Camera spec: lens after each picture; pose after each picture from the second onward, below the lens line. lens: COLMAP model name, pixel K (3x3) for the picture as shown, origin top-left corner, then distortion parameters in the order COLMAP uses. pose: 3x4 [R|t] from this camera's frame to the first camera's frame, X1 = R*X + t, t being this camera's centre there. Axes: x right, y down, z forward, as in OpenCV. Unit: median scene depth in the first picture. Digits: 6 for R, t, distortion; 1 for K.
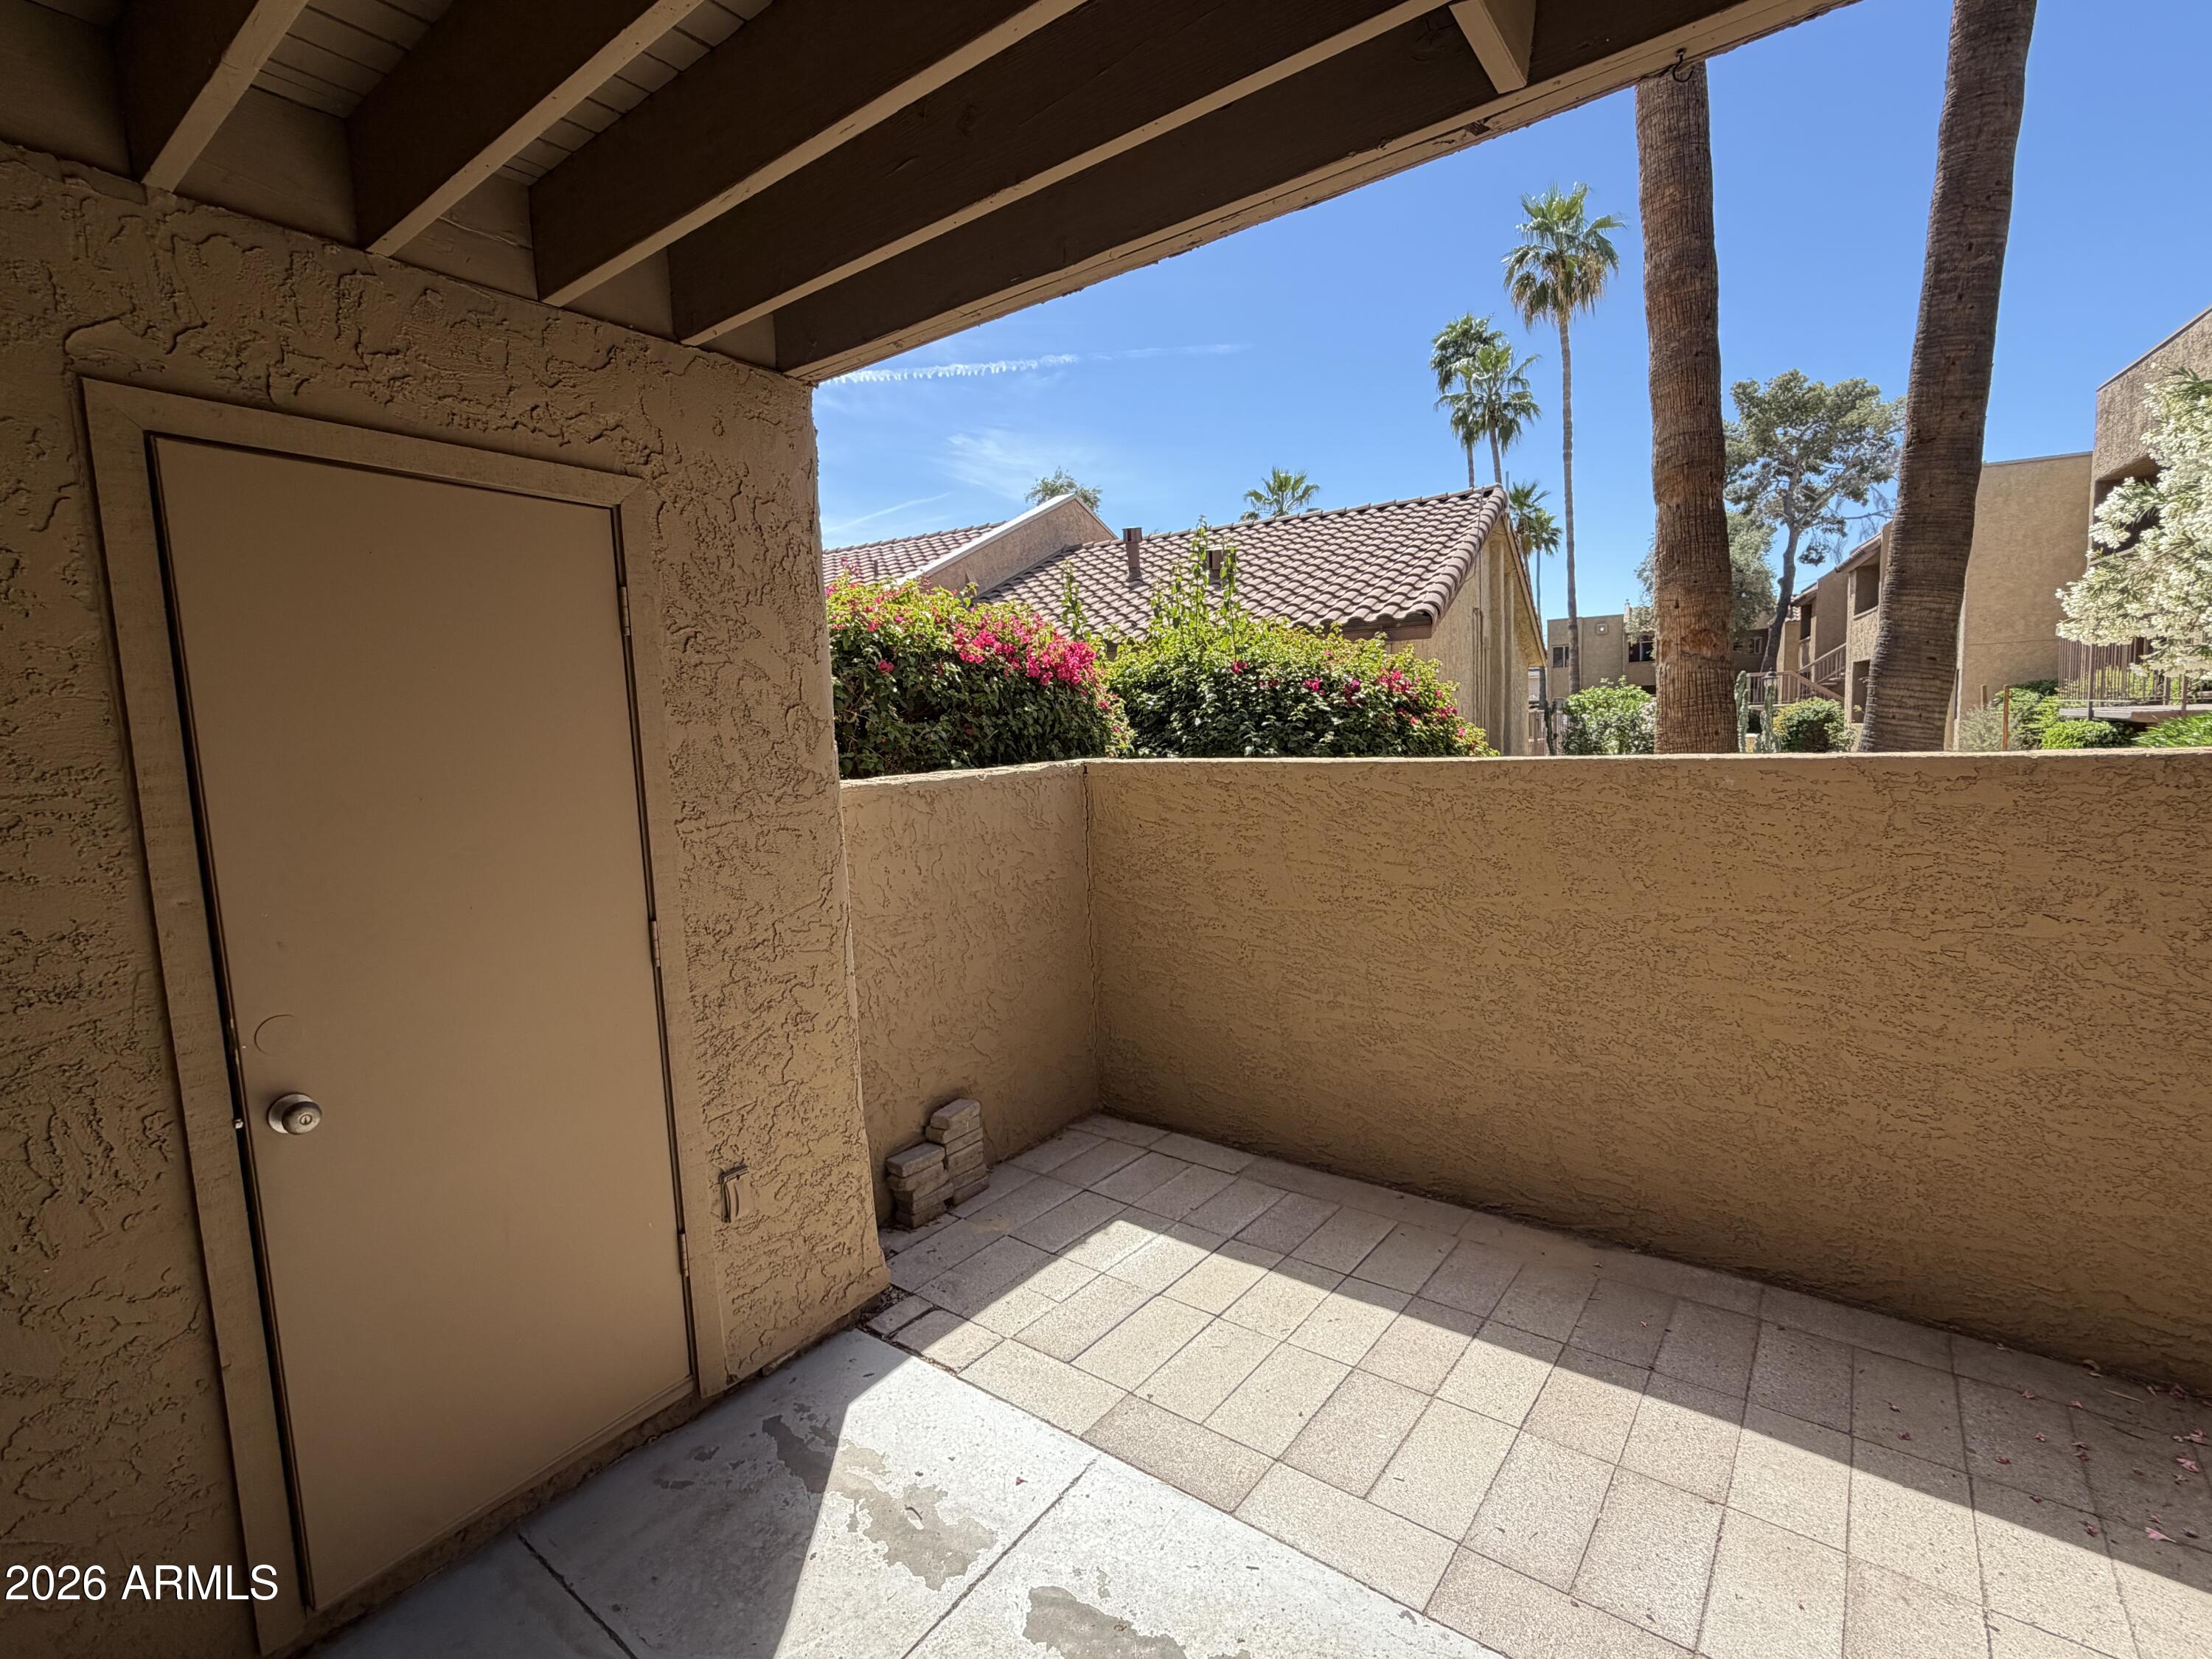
lens RADIAL K [[1021.8, 0, 1100.4], [0, 1021.8, 833.8], [0, 0, 1]] dist [-0.000145, -0.000198]
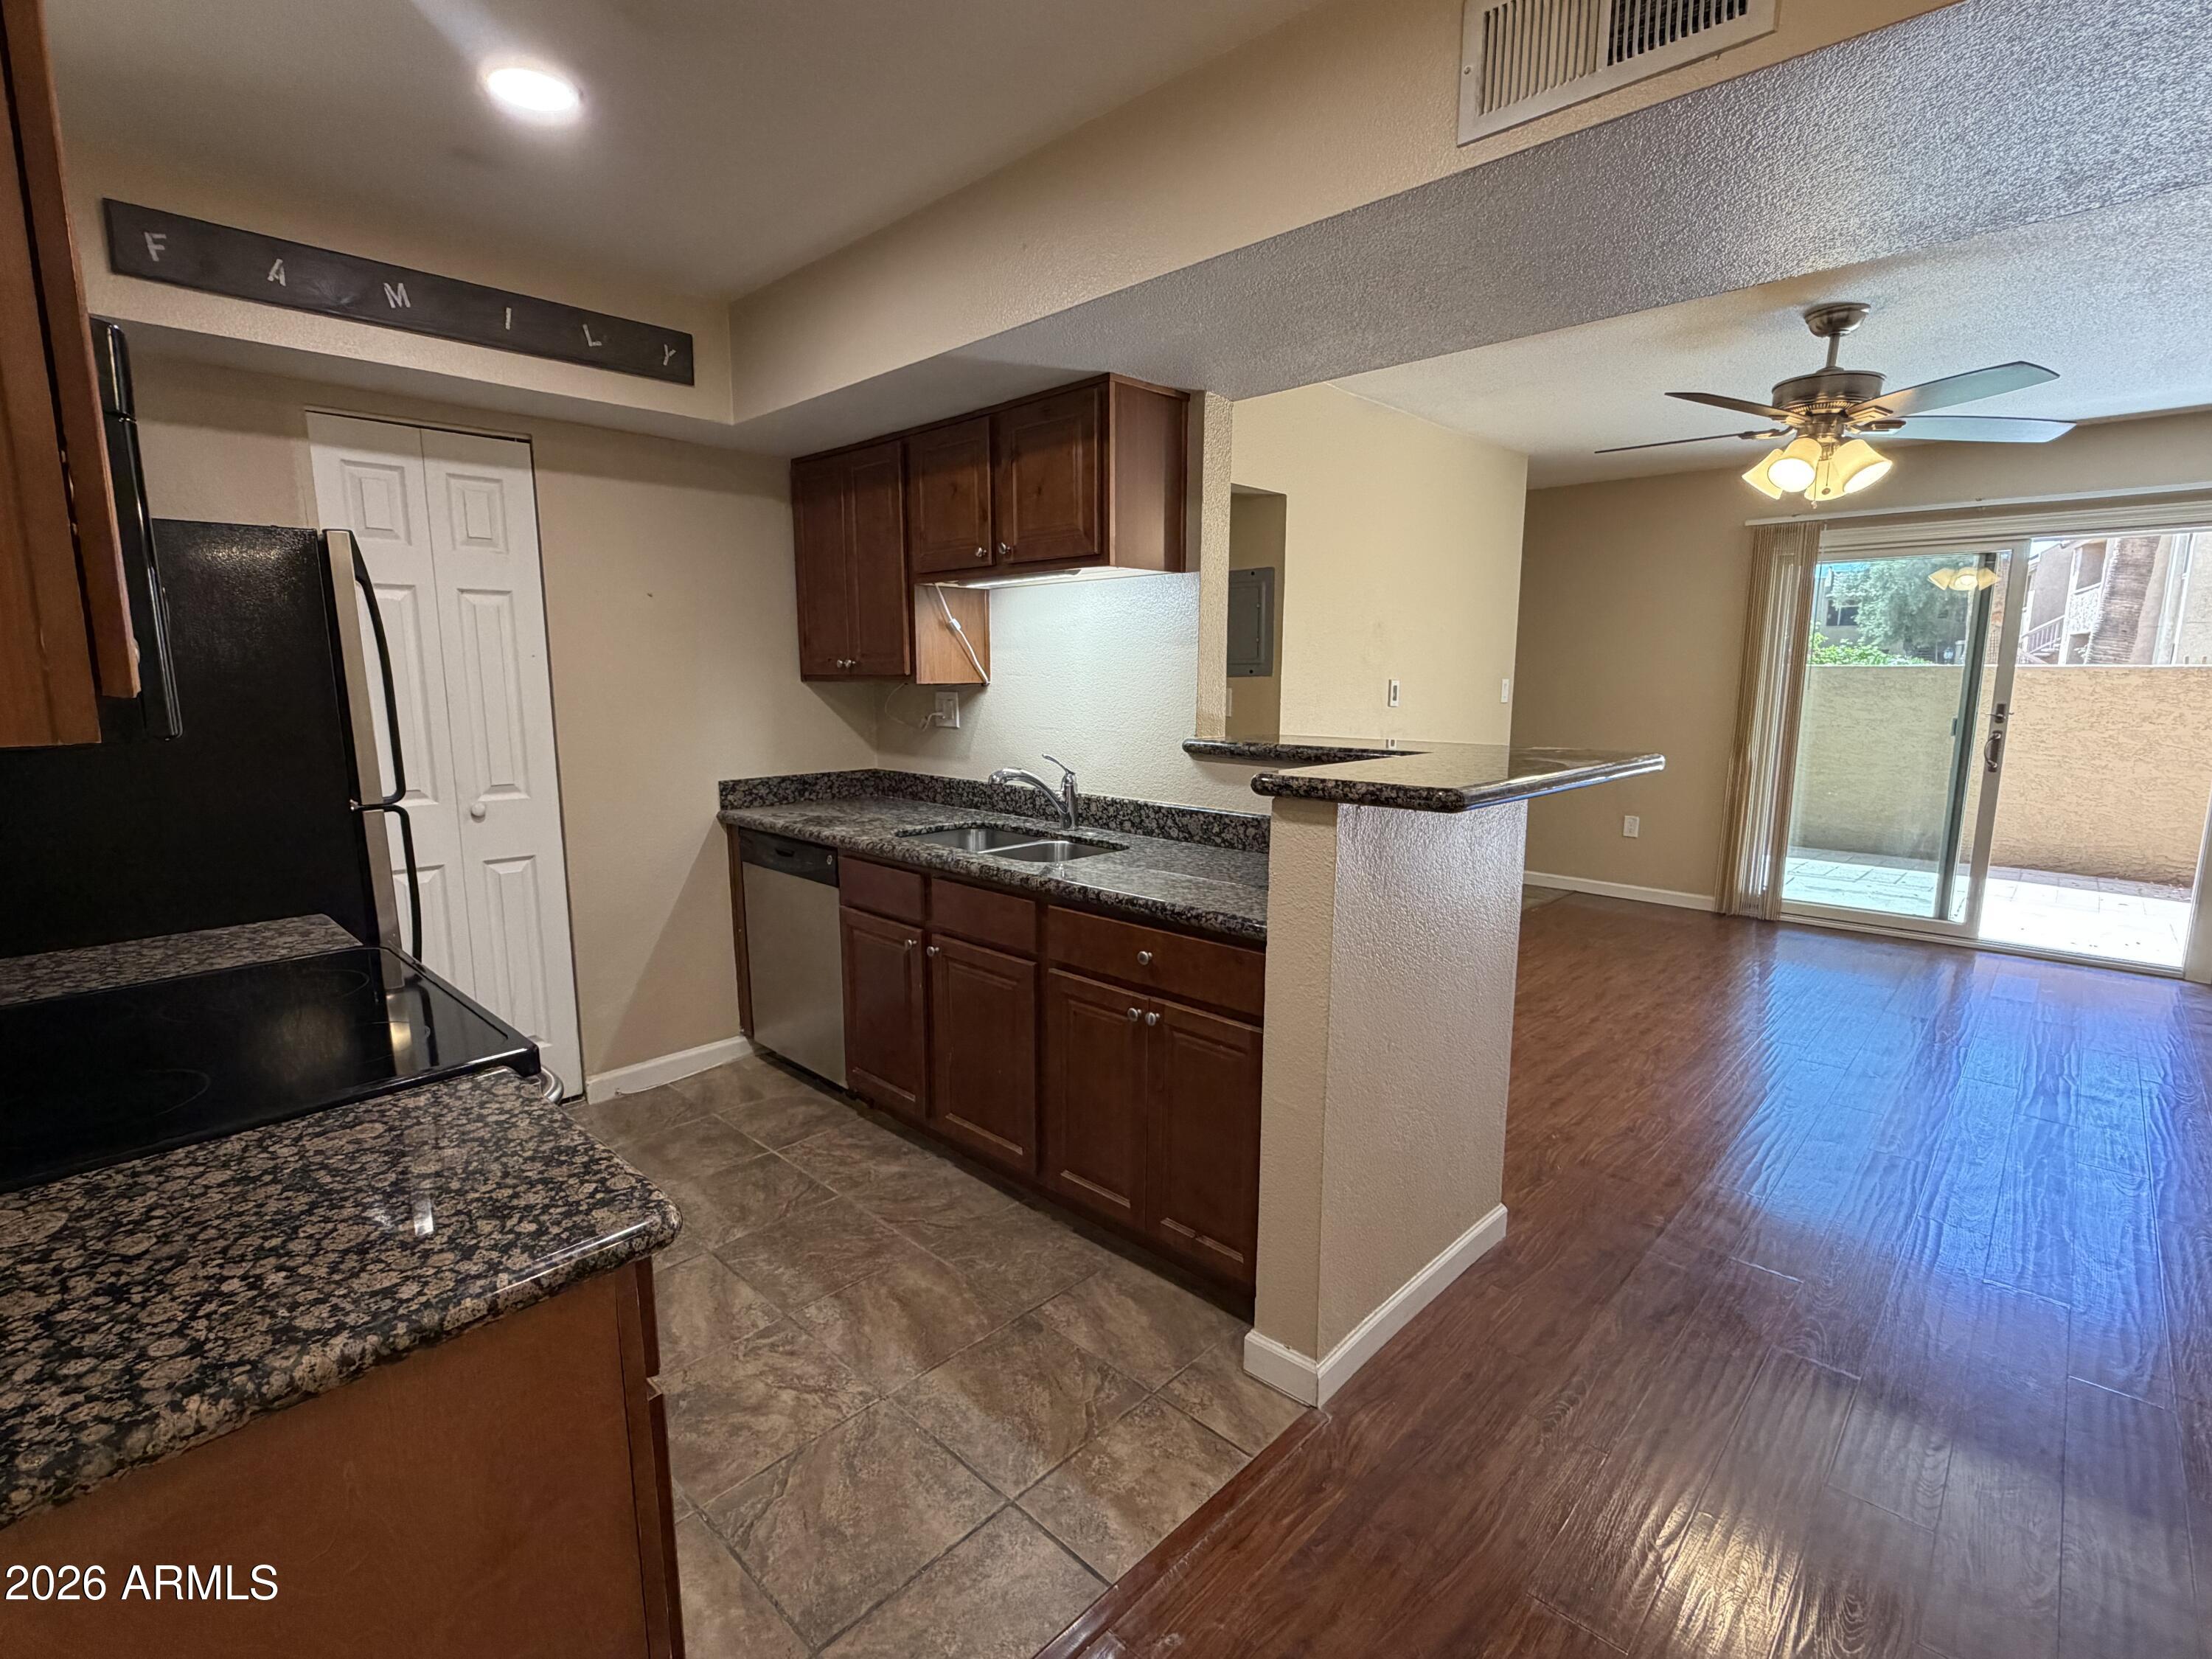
lens RADIAL K [[1021.8, 0, 1105.1], [0, 1021.8, 832.0], [0, 0, 1]] dist [-0.000145, -0.000198]
pose [[0.992405, 0.060505, -0.107104, -1.180008], [-0.054569, 0.996852, 0.057516, 0.272225], [0.110247, -0.051235, 0.992583, -1.554158]]
